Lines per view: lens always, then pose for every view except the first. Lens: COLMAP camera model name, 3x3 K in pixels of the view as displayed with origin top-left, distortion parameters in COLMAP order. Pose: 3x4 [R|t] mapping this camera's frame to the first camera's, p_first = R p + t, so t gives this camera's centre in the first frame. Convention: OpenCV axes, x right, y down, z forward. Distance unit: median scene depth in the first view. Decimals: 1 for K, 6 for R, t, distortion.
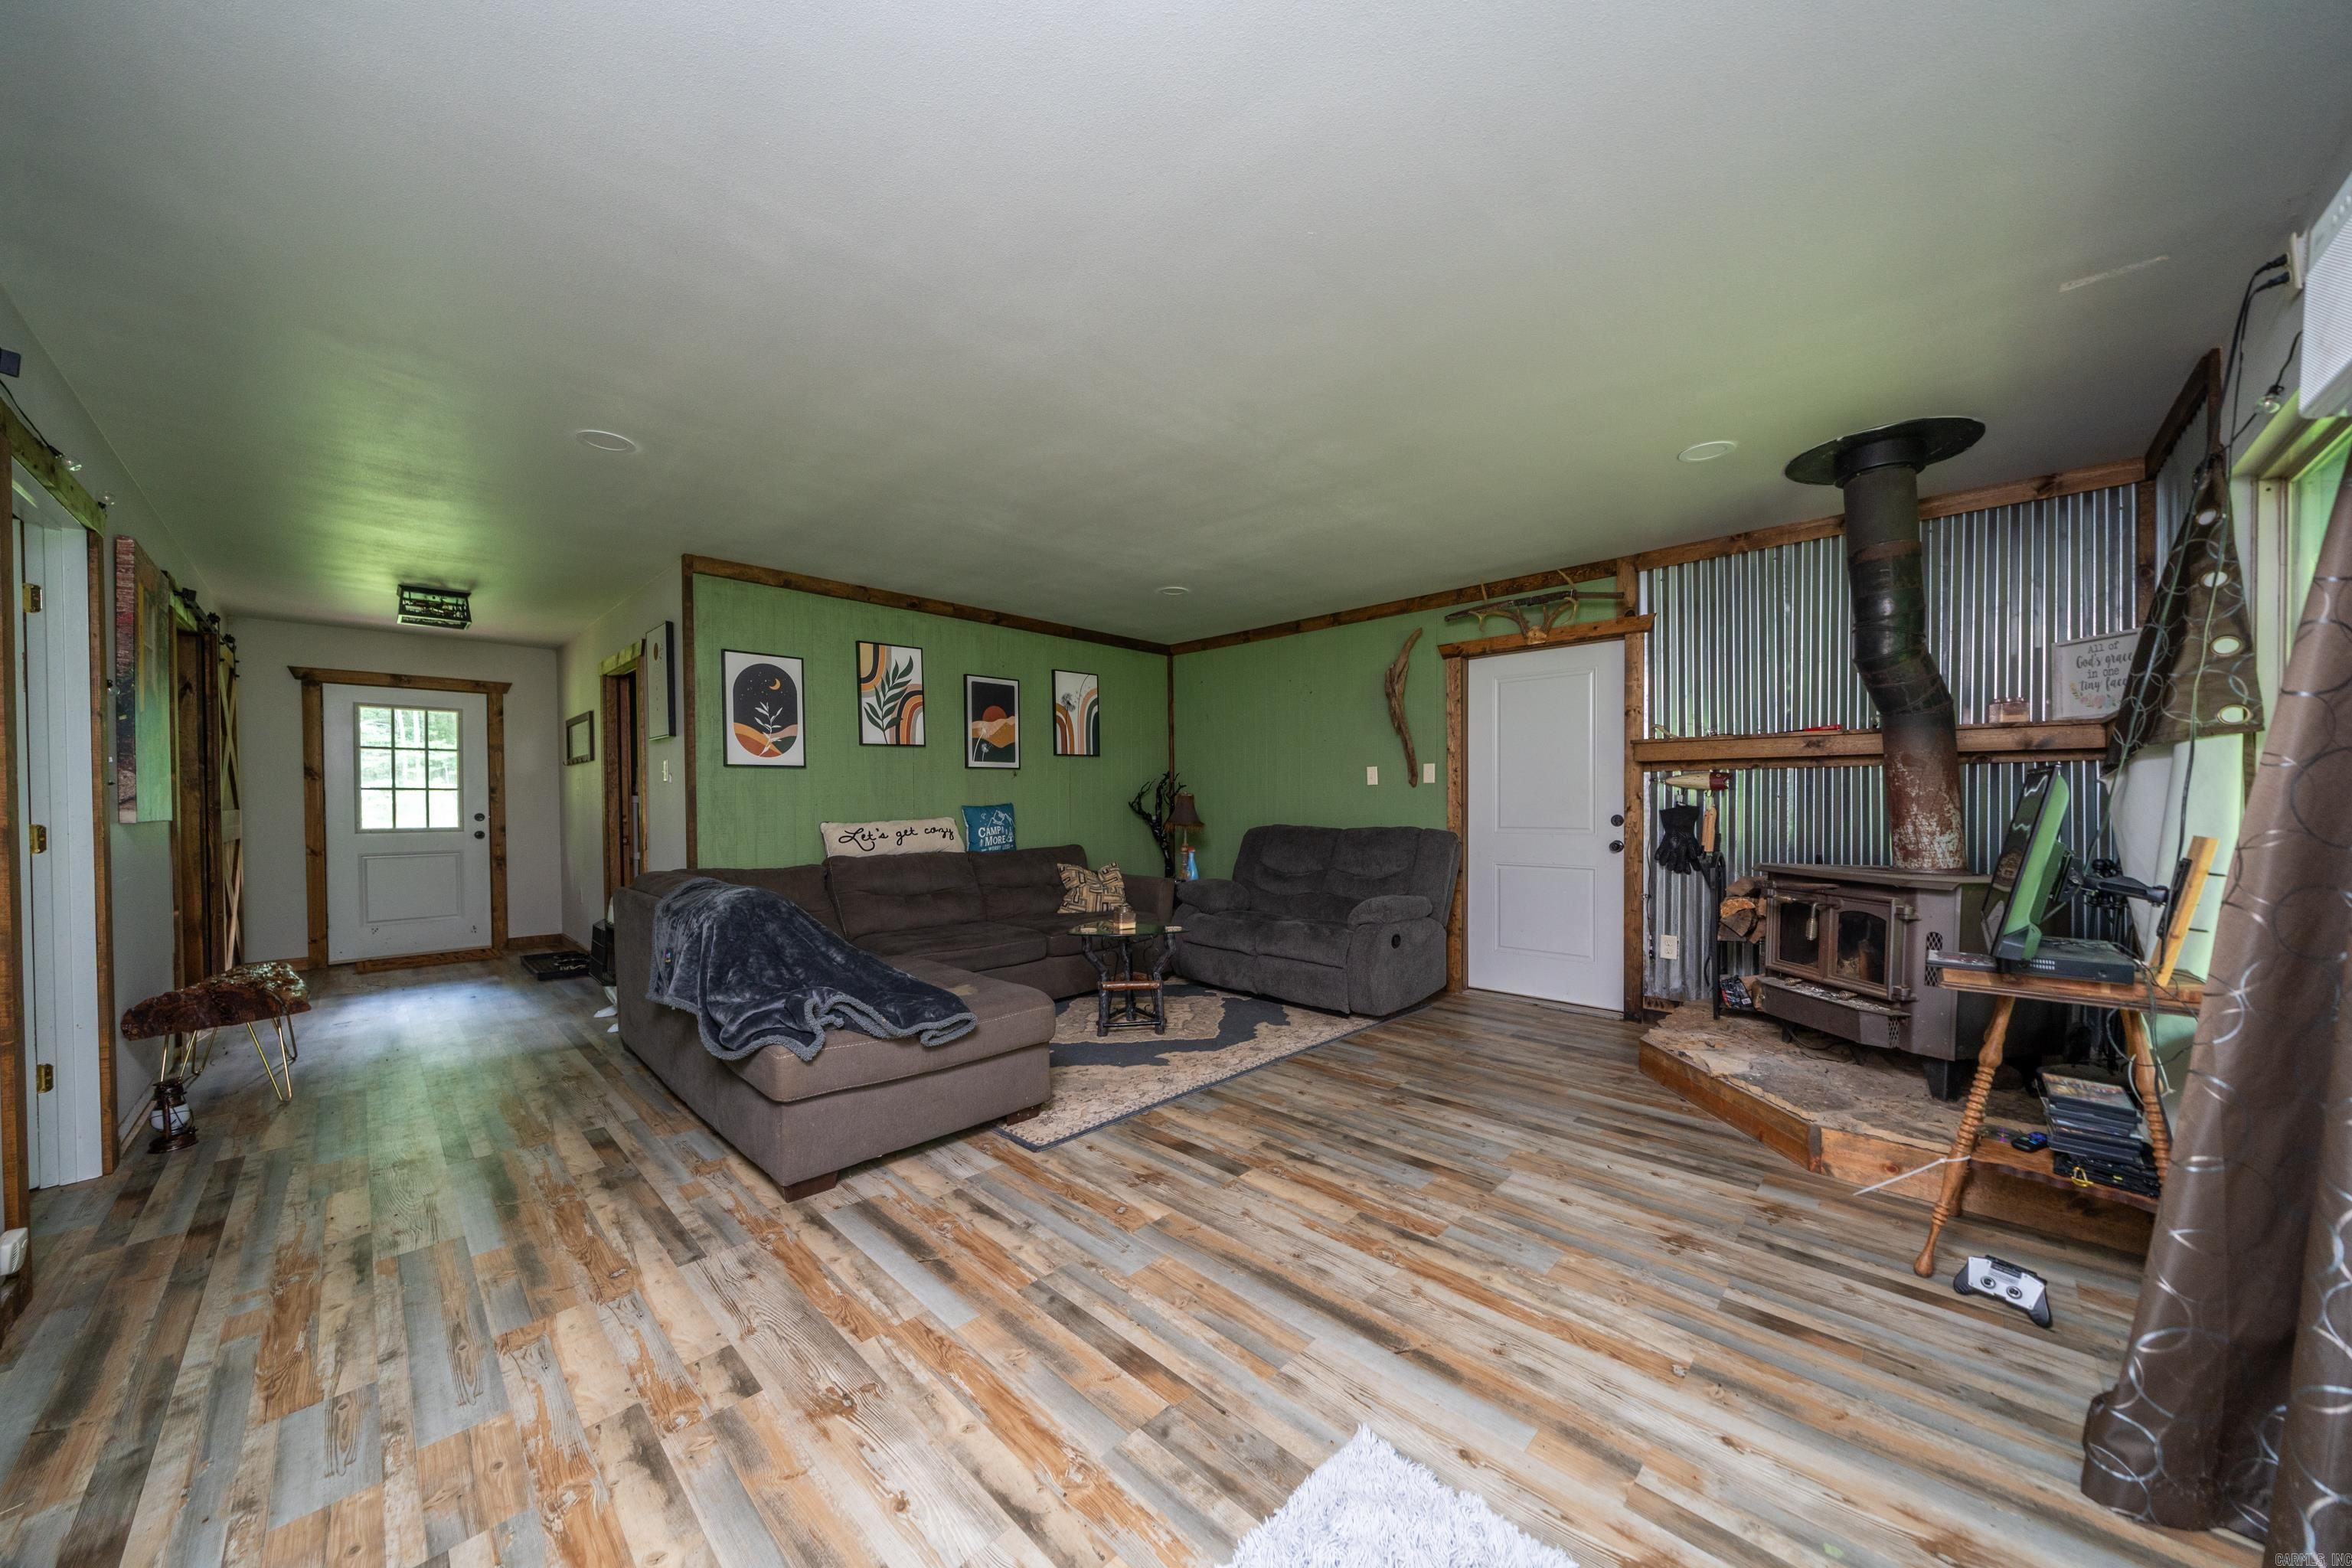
lens RADIAL K [[809.9, 0, 1195.5], [0, 809.9, 813.4], [0, 0, 1]] dist [-0.010451, 0.000025]
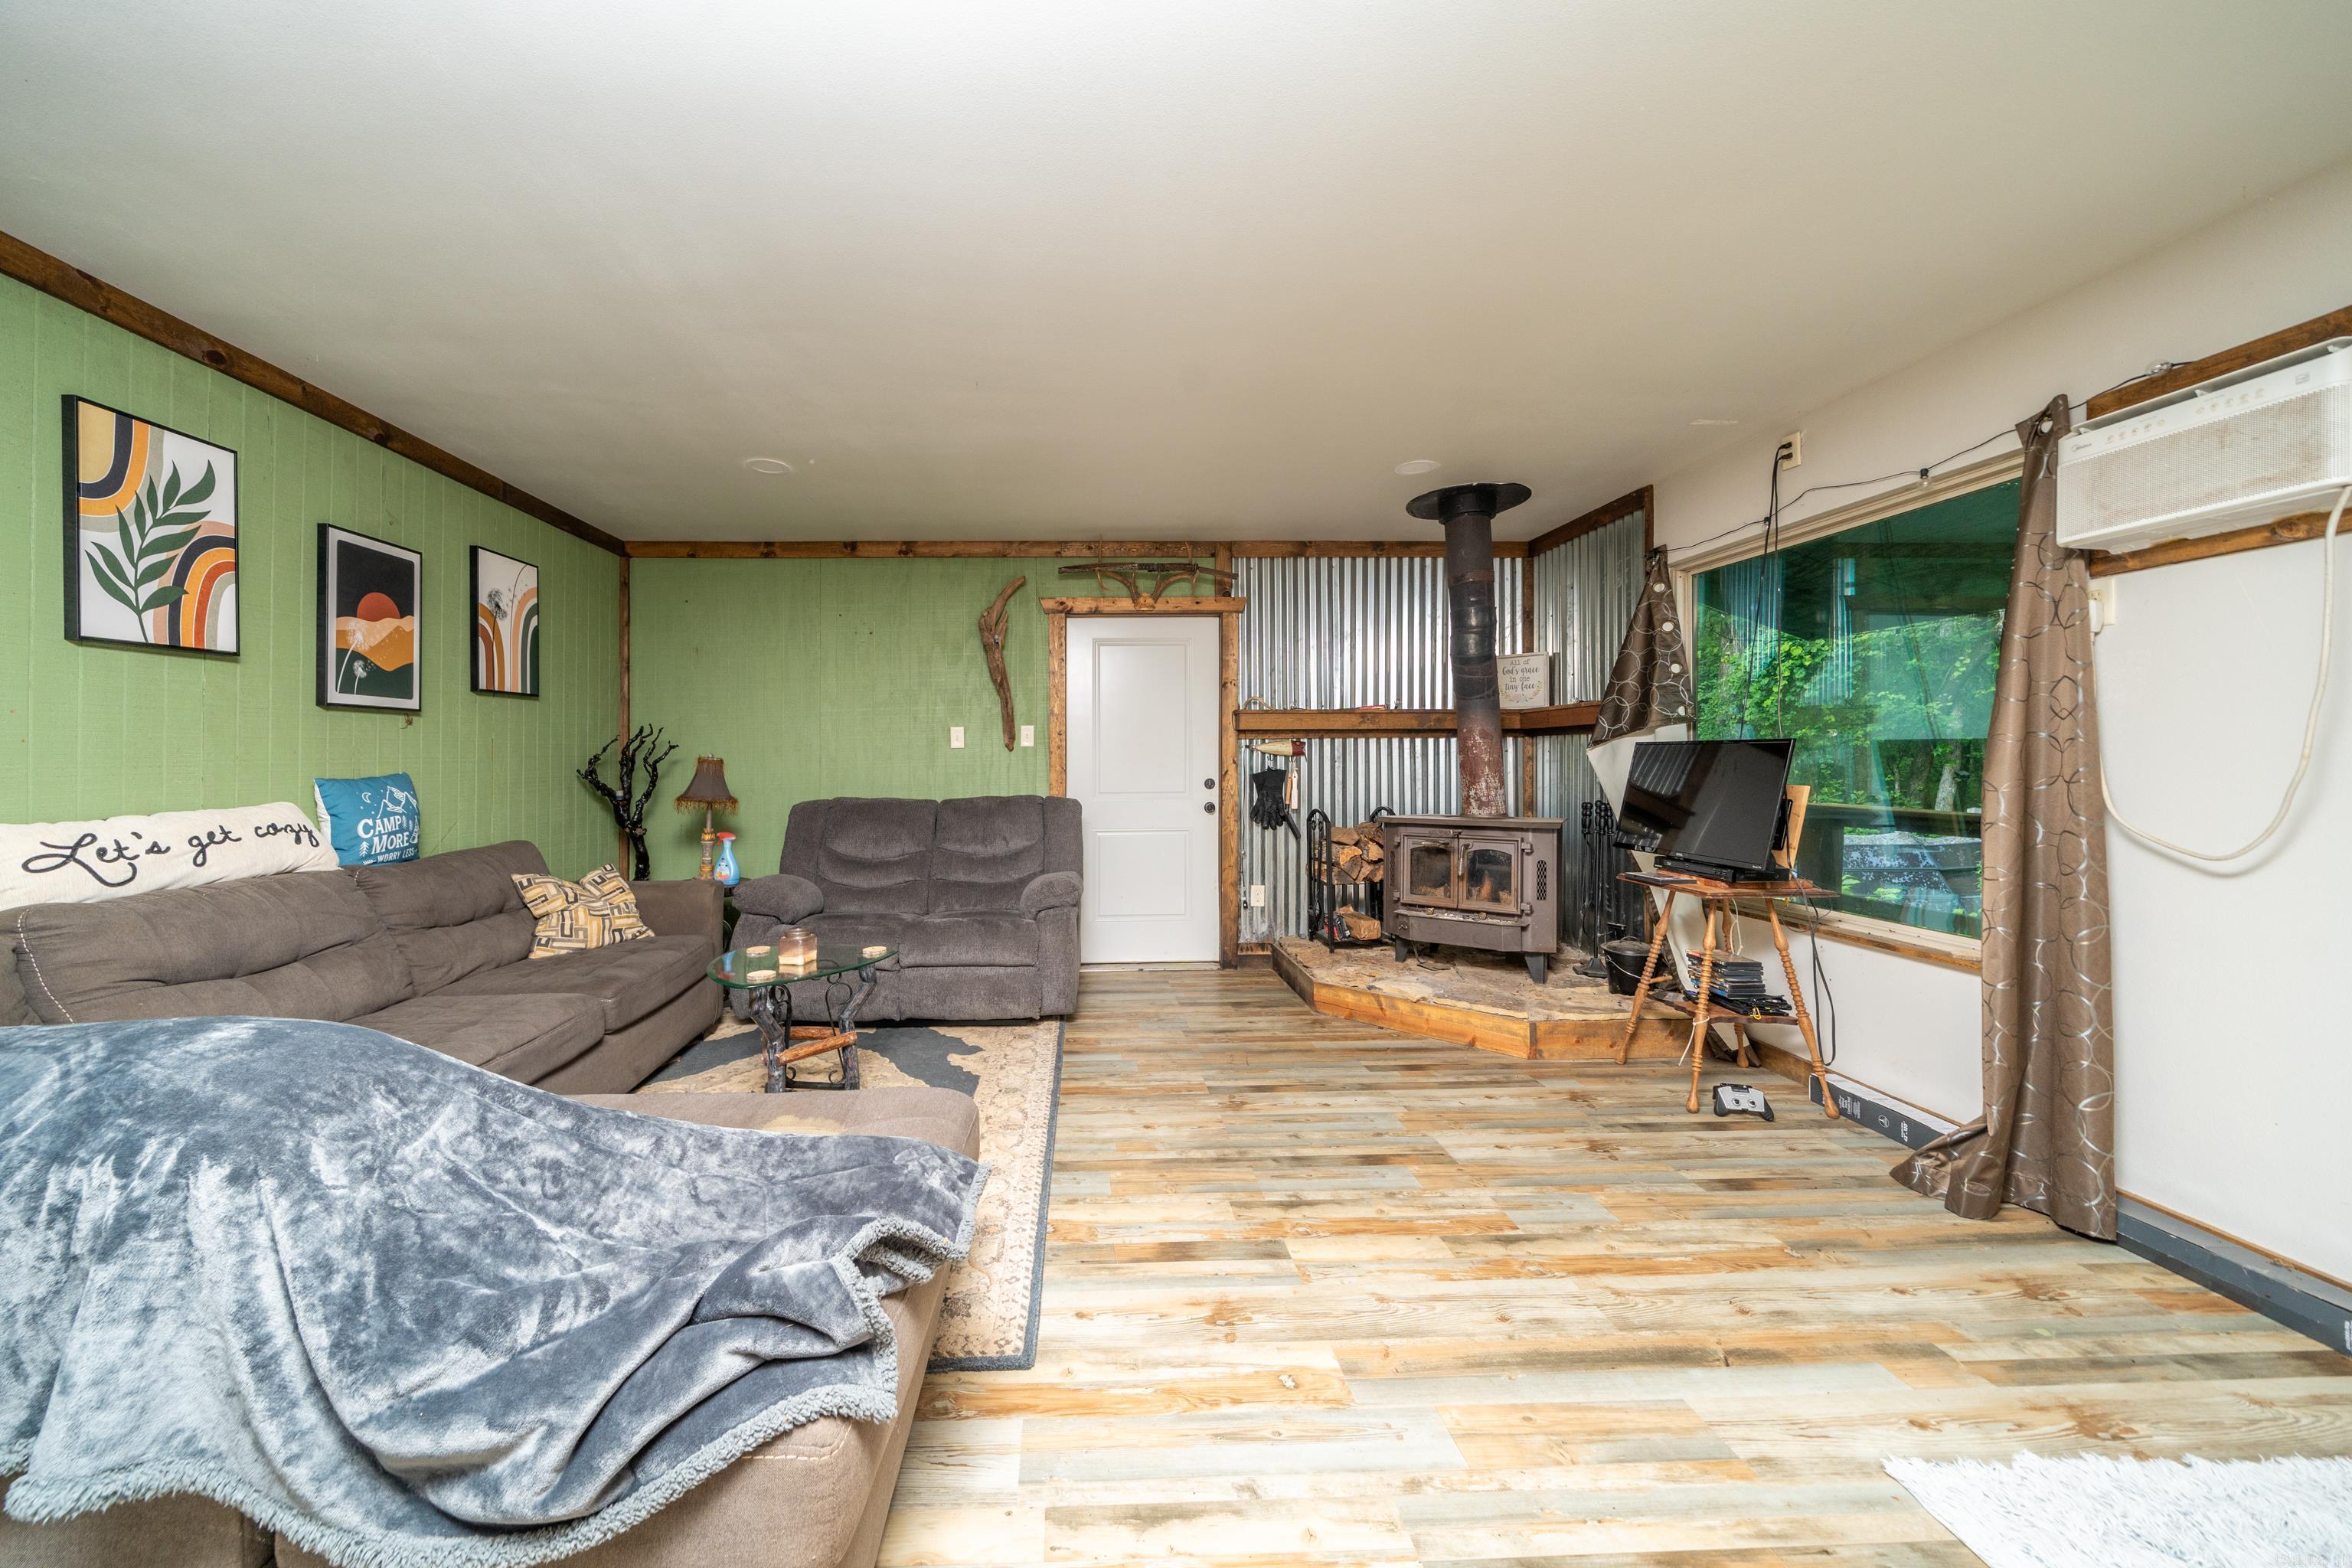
lens RADIAL K [[809.9, 0, 1177.7], [0, 809.9, 772.8], [0, 0, 1]] dist [-0.010451, 0.000025]
pose [[0.701228, -0.007740, 0.712895, -0.315266], [0.014044, 0.999897, -0.002959, -0.004549], [-0.712799, 0.012087, 0.701265, 0.301802]]
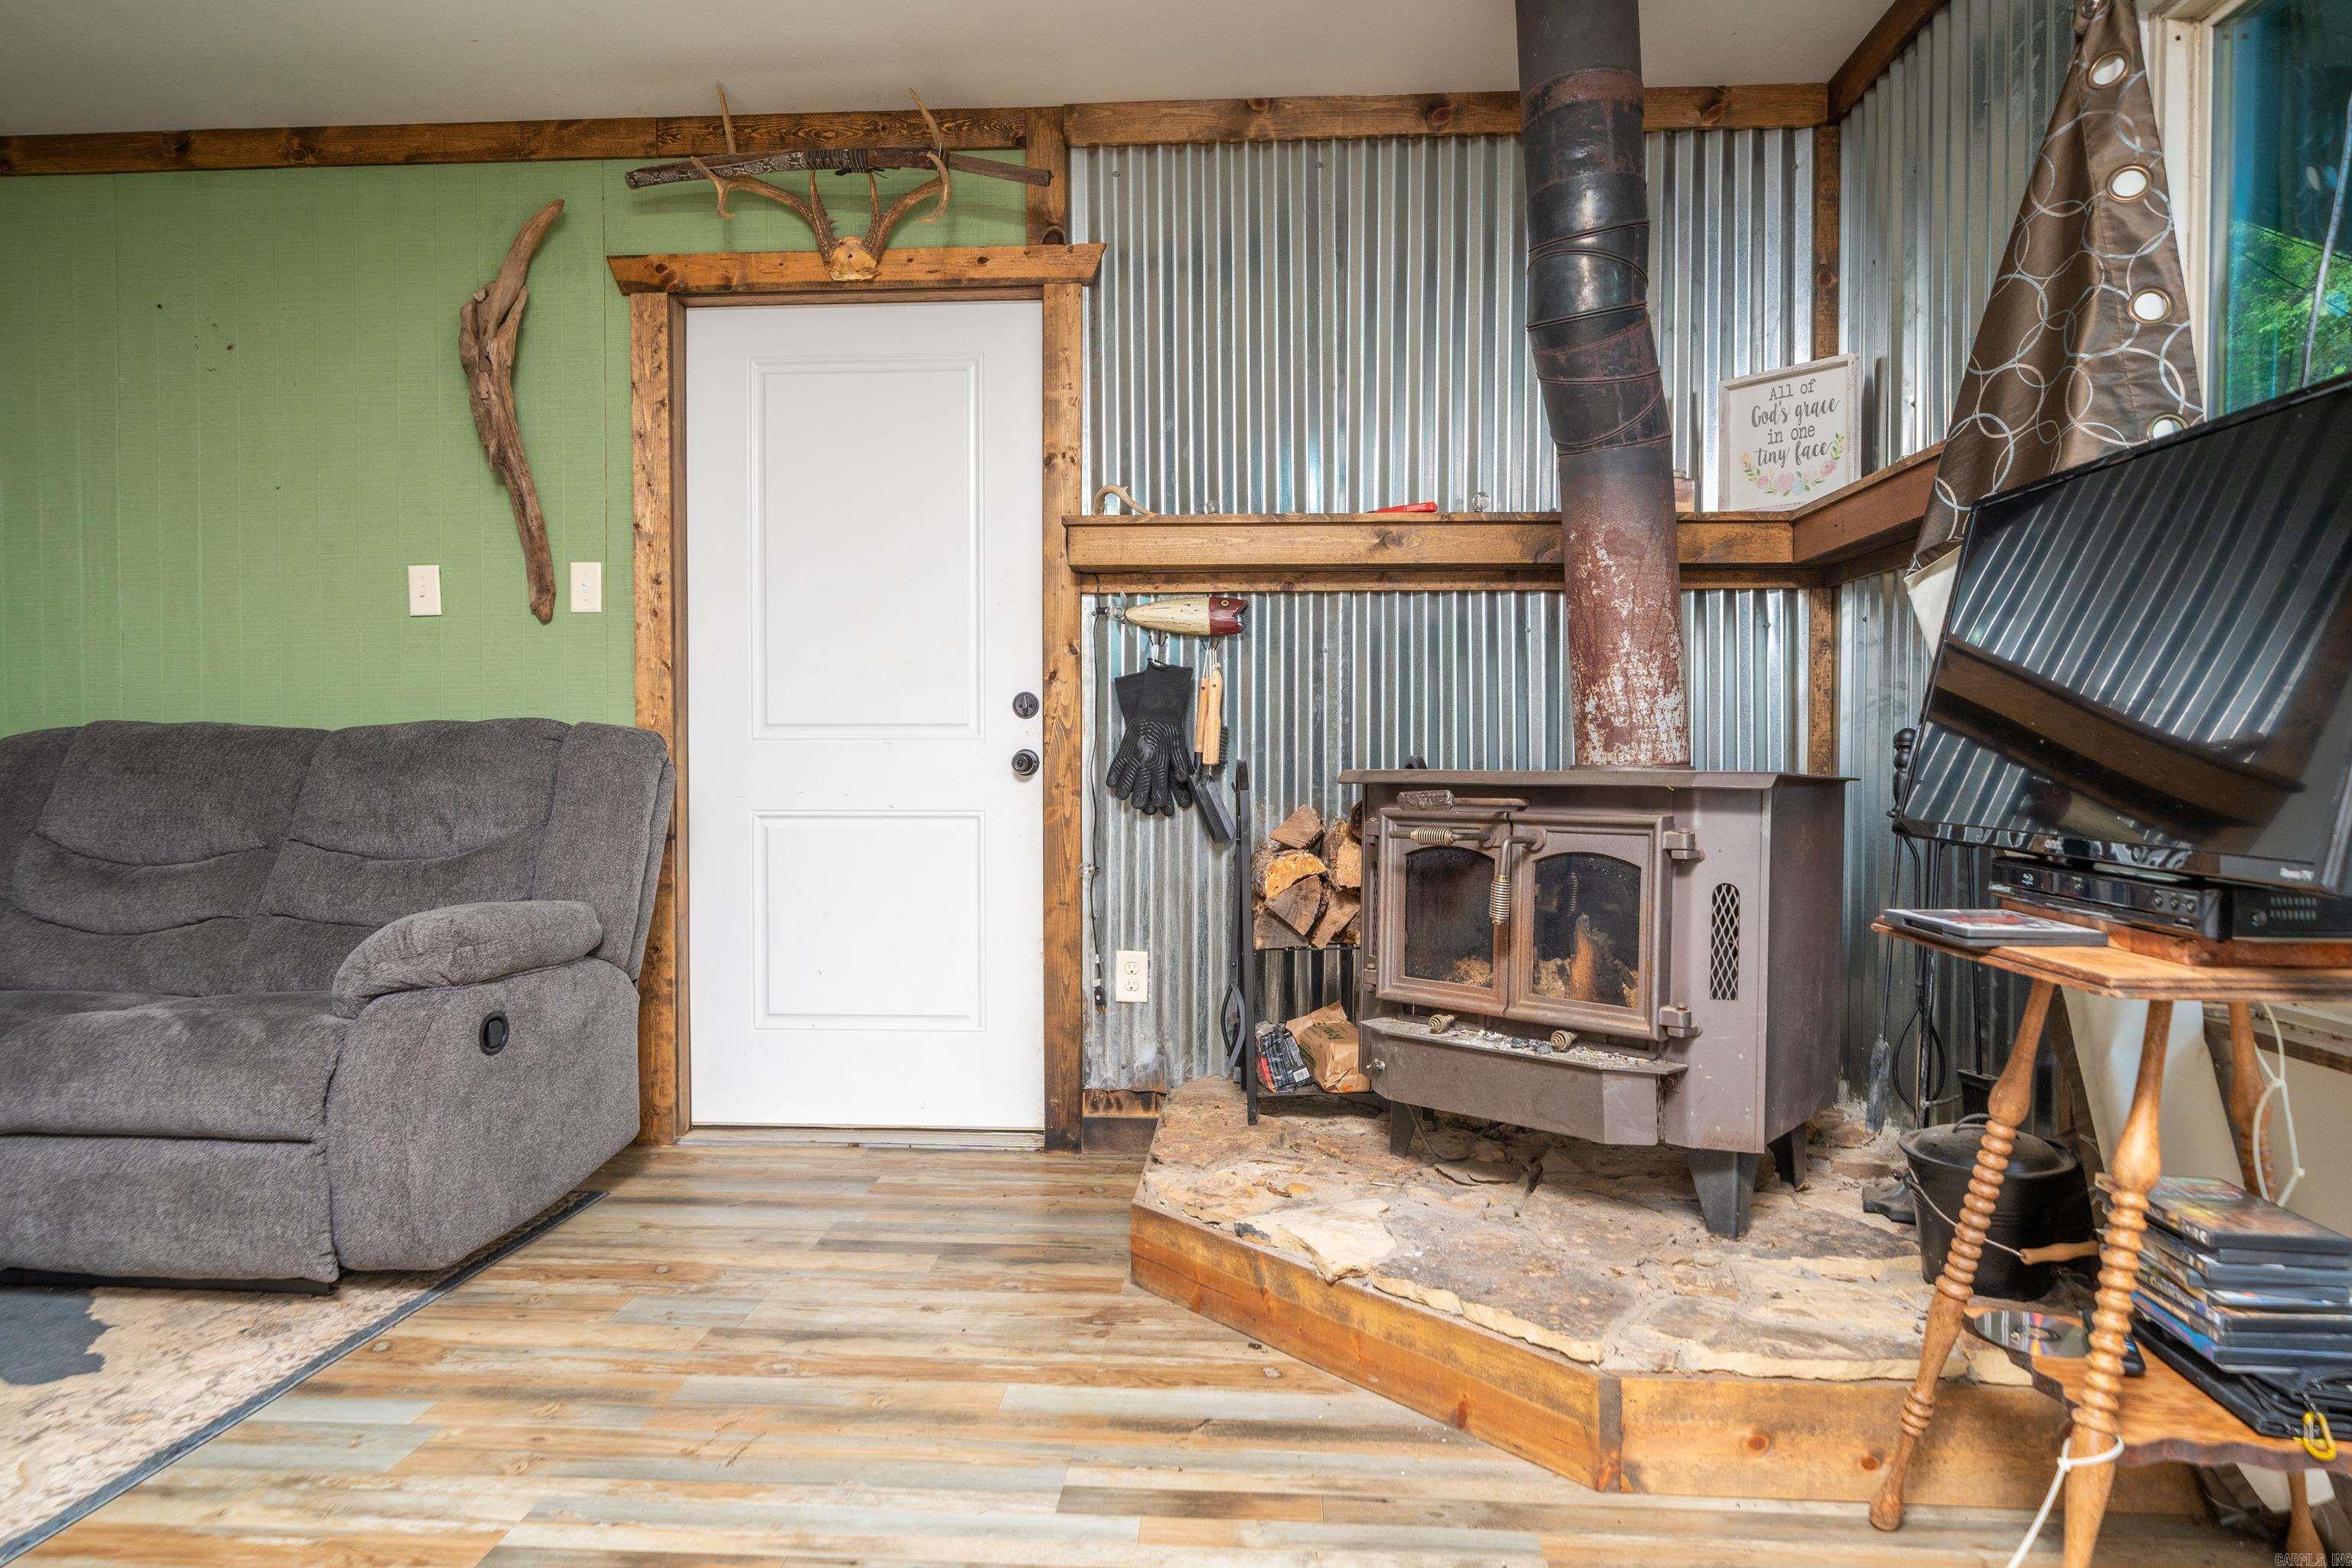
lens RADIAL K [[1509.3, 0, 1204.7], [0, 1509.3, 756.4], [0, 0, 1]] dist [0.004332, 0.011122]
pose [[0.778759, -0.003672, 0.627312, 0.083039], [0.008941, 0.999946, -0.005246, 0.048029], [-0.627259, 0.009694, 0.778750, 0.319873]]
